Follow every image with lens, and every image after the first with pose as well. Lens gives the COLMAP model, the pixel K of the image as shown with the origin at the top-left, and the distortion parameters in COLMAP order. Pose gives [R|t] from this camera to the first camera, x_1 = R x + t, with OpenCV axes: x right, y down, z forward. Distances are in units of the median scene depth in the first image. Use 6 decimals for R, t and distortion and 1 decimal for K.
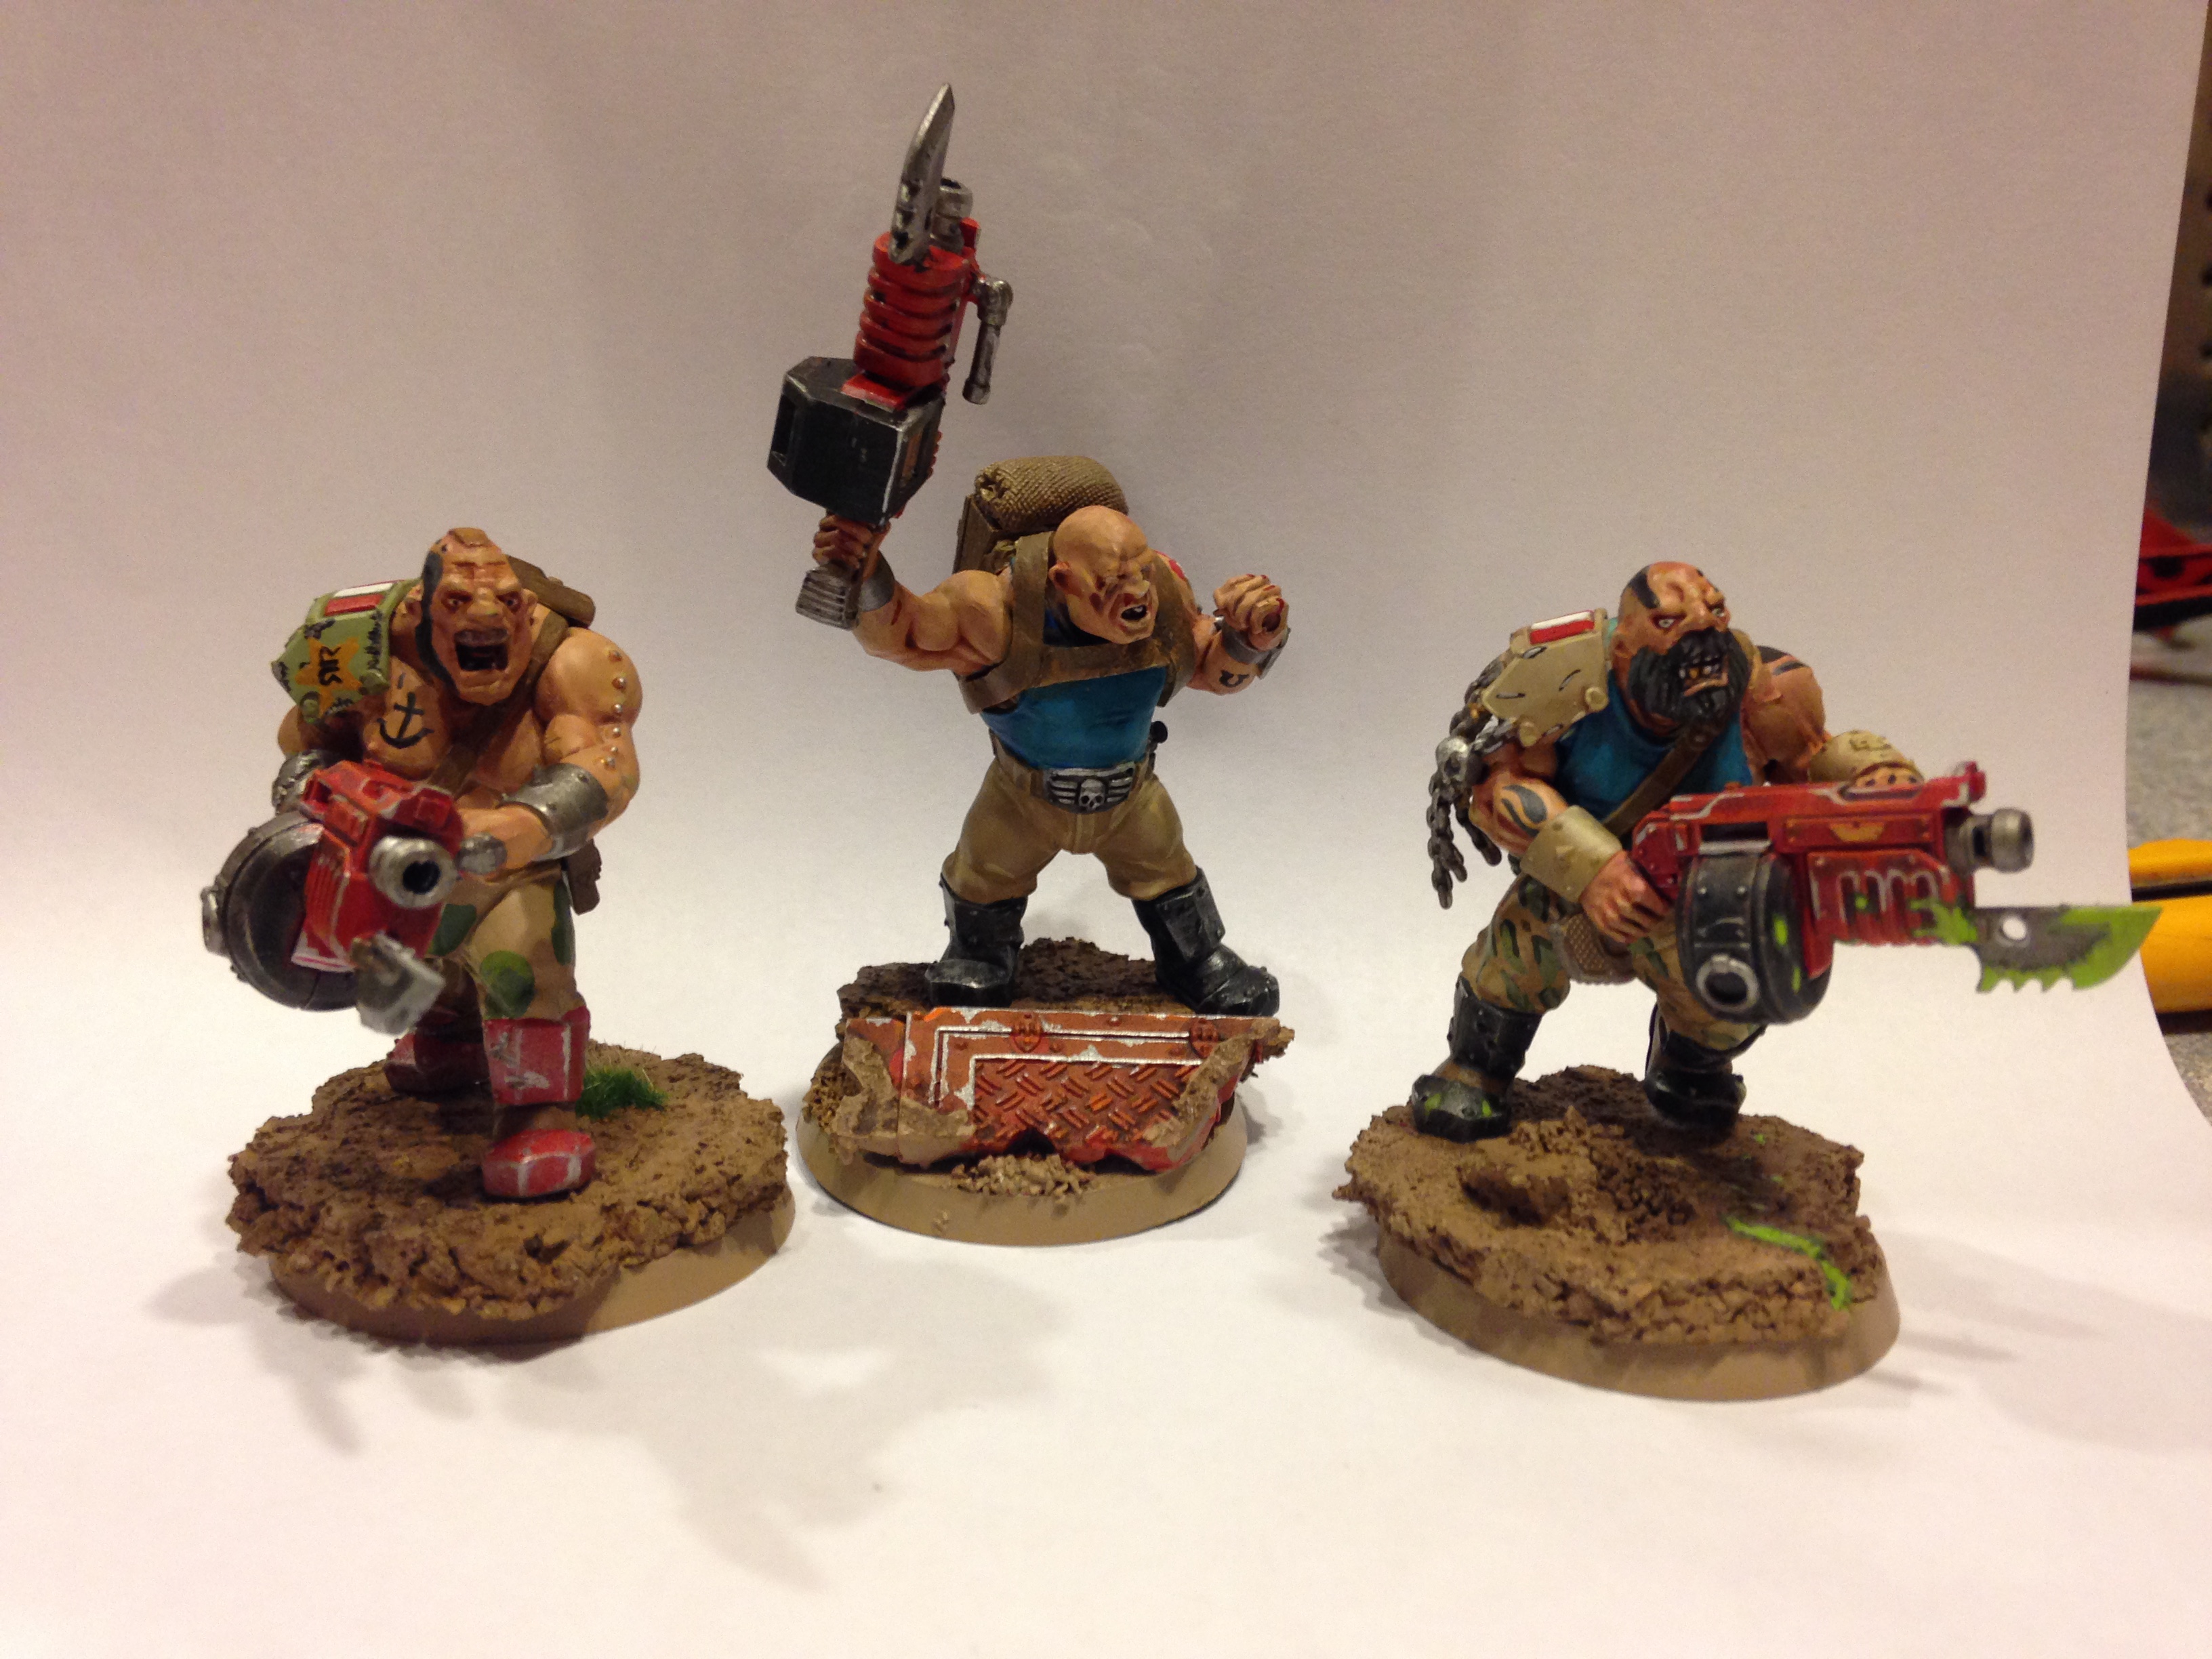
lens RADIAL K [[2069.9, 0, 1103.0], [0, 2069.9, 900.9], [0, 0, 1]] dist [0.166754, -0.352428]
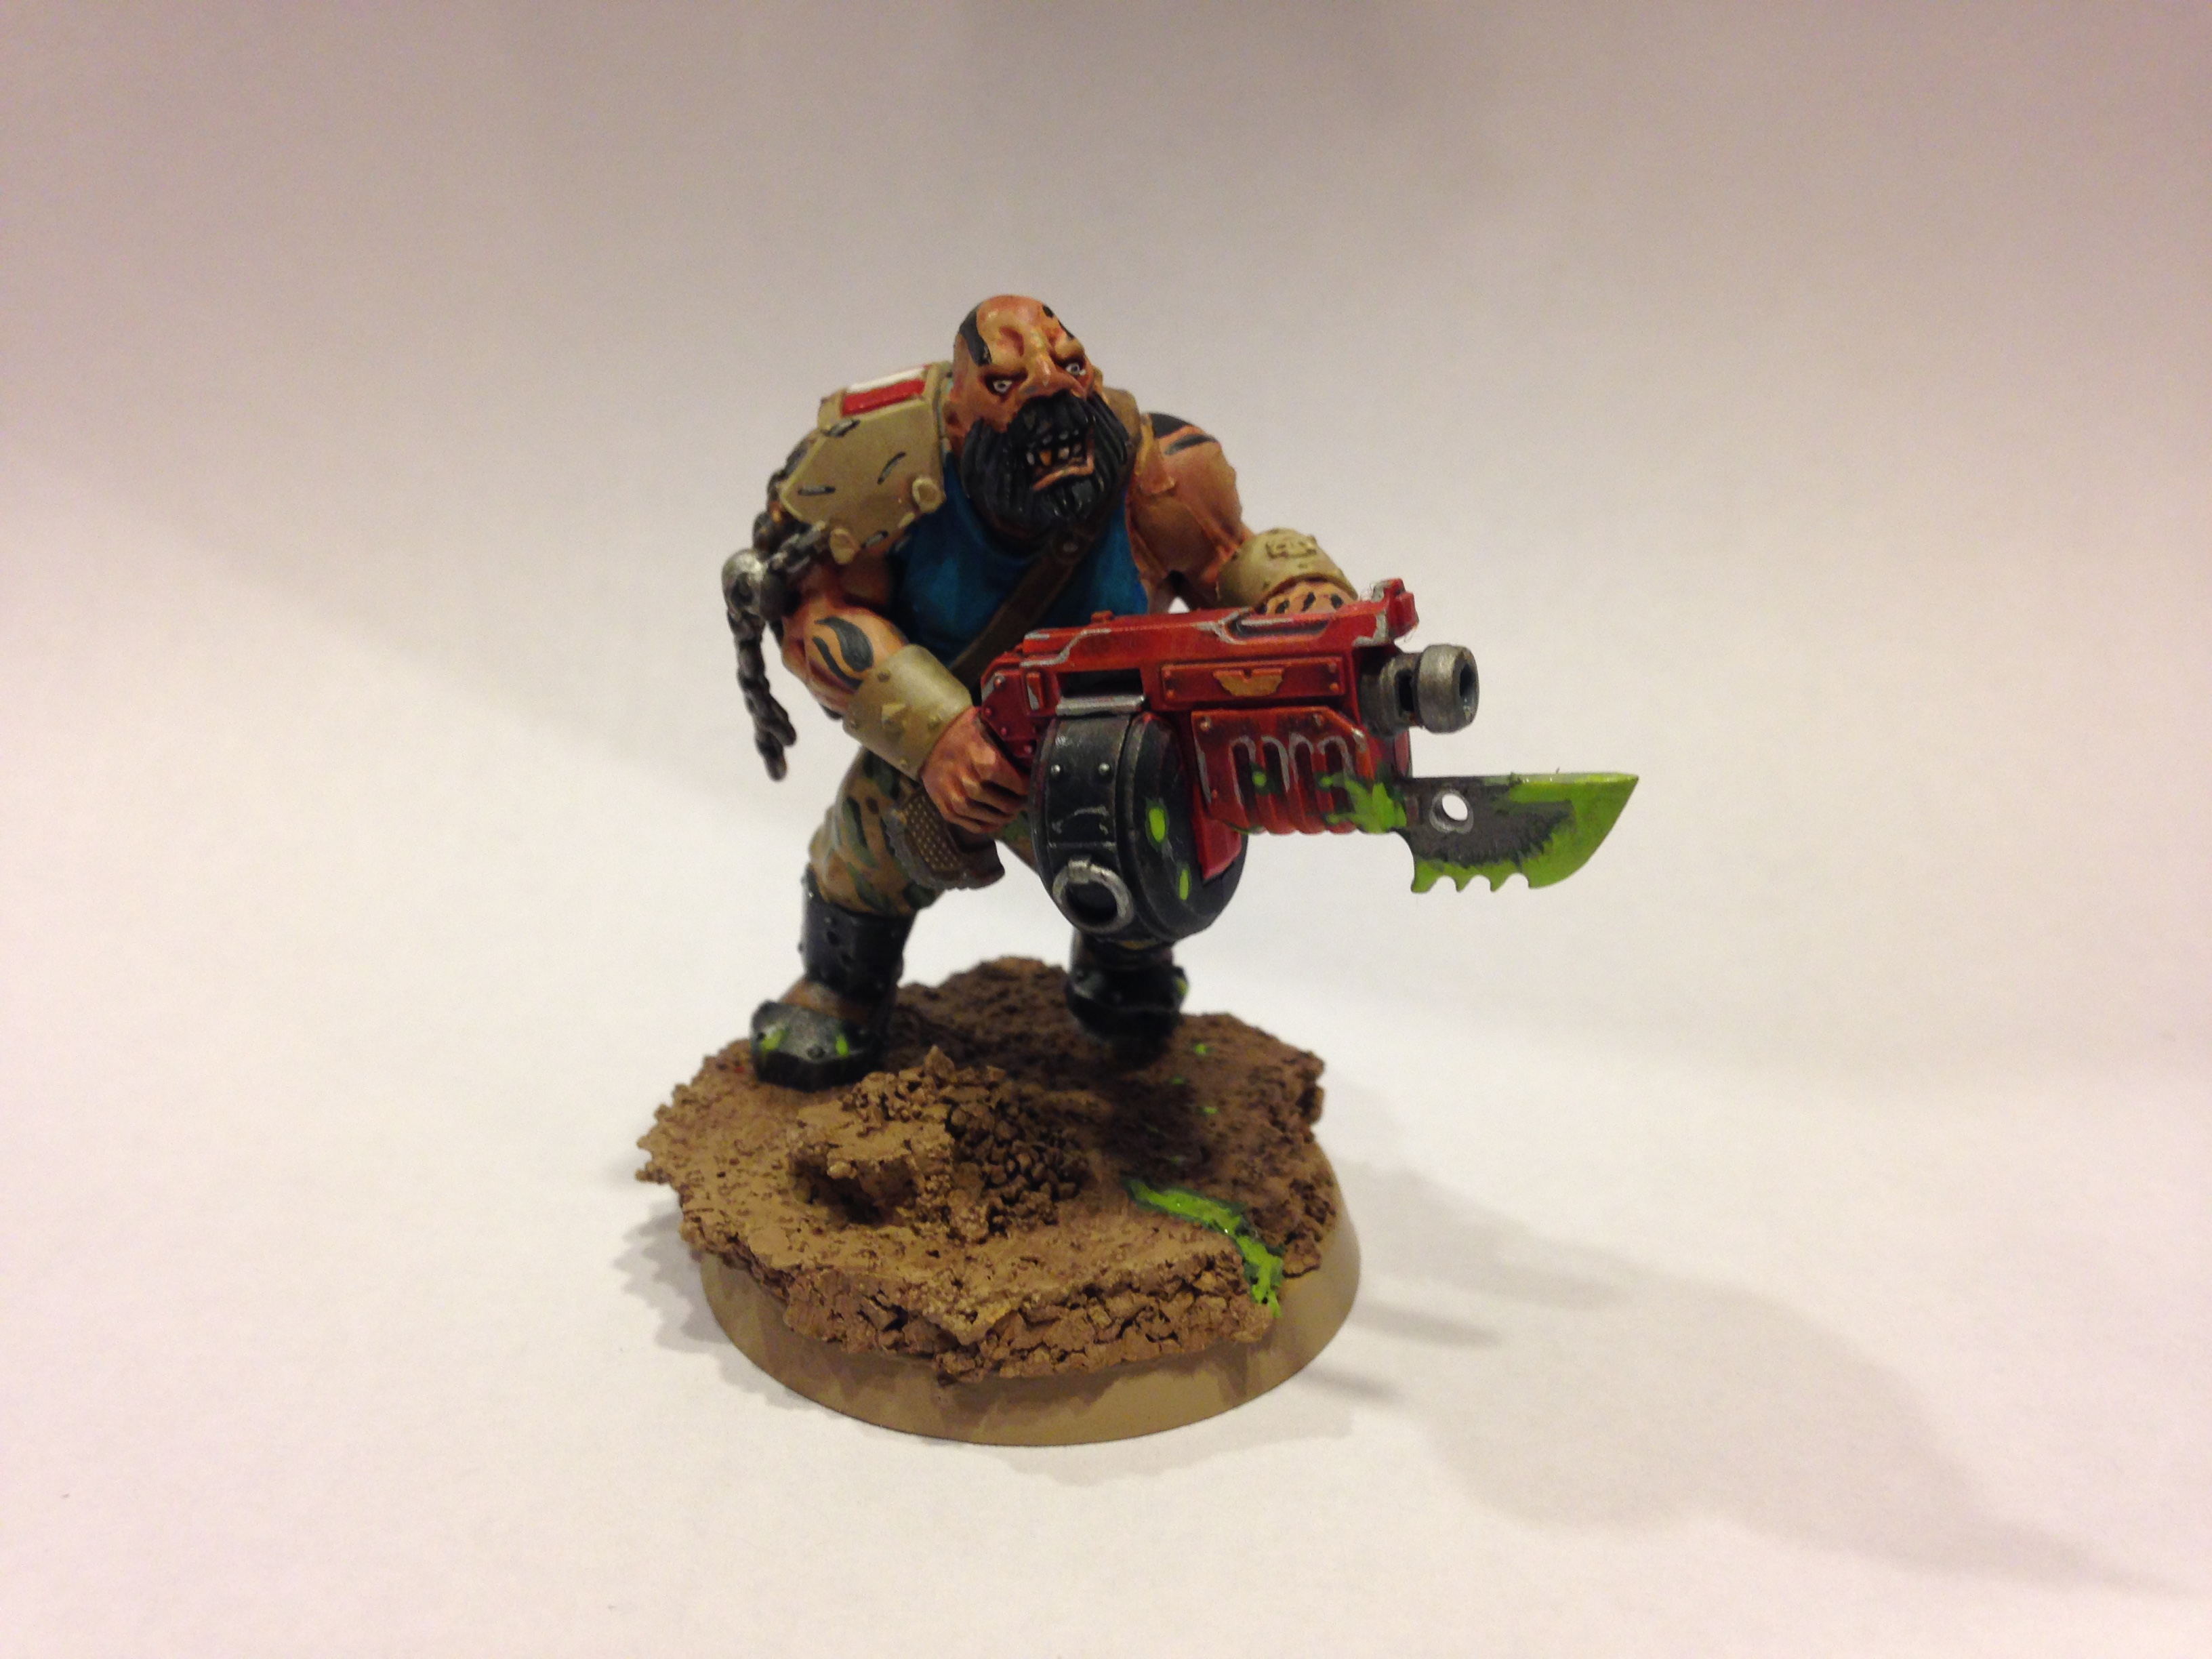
lens RADIAL K [[2069.9, 0, 1103.0], [0, 2069.9, 900.9], [0, 0, 1]] dist [0.166754, -0.352428]
pose [[0.988557, -0.058739, 0.138939, 0.192096], [0.040853, 0.990900, 0.128250, -0.048796], [-0.145208, -0.121106, 0.981961, 0.277271]]
